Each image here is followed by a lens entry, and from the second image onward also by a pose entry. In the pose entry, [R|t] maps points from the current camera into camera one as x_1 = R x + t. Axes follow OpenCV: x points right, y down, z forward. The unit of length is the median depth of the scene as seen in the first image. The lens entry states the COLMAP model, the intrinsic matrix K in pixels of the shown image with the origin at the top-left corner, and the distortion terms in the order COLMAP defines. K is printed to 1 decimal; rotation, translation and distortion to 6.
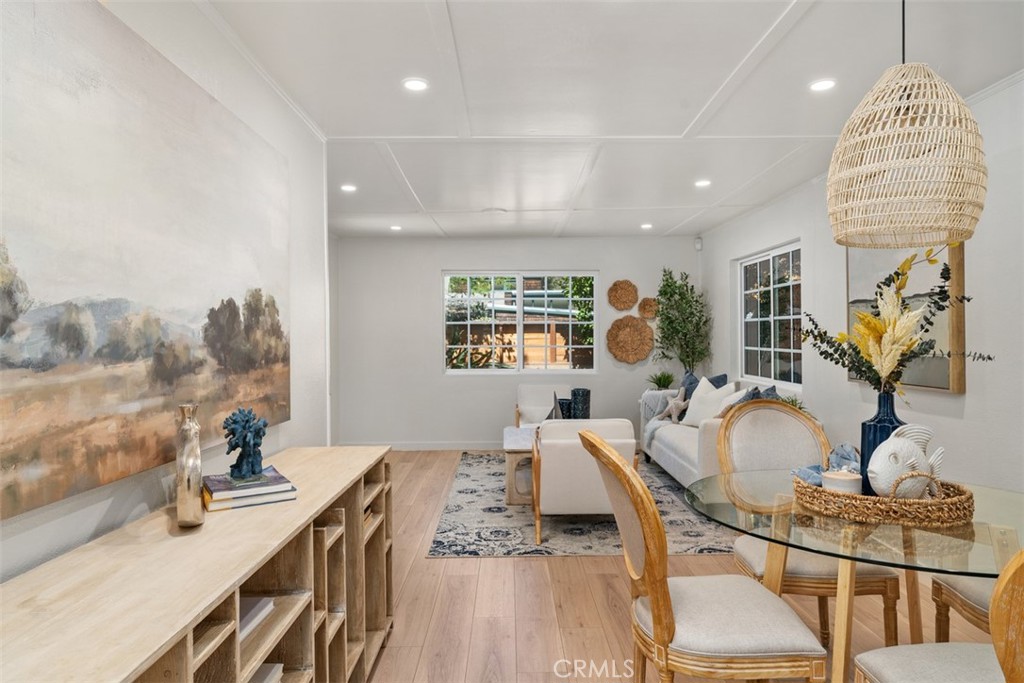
lens RADIAL K [[676.5, 0, 513.1], [0, 676.5, 336.7], [0, 0, 1]] dist [-0.003663, -0.000791]
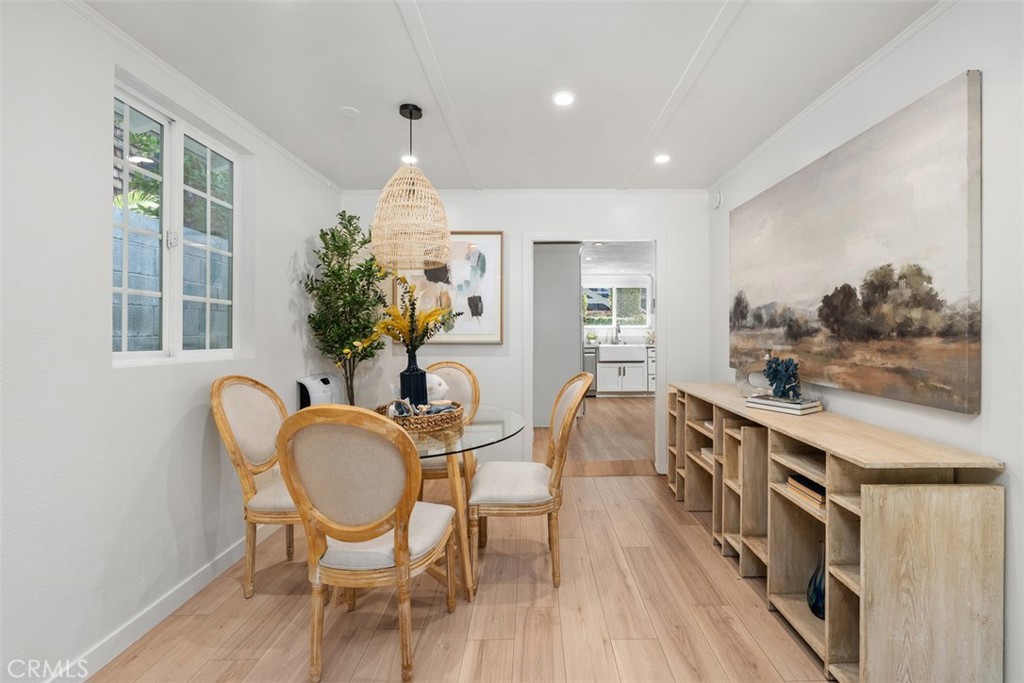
lens RADIAL K [[438.2, 0, 518.2], [0, 438.2, 334.8], [0, 0, 1]] dist [0.003539, 0.000469]
pose [[-0.998630, 0.004886, 0.052105, 0.210158], [0.005197, 0.999970, 0.005827, 0.039800], [-0.052075, 0.006090, -0.998625, 2.156584]]
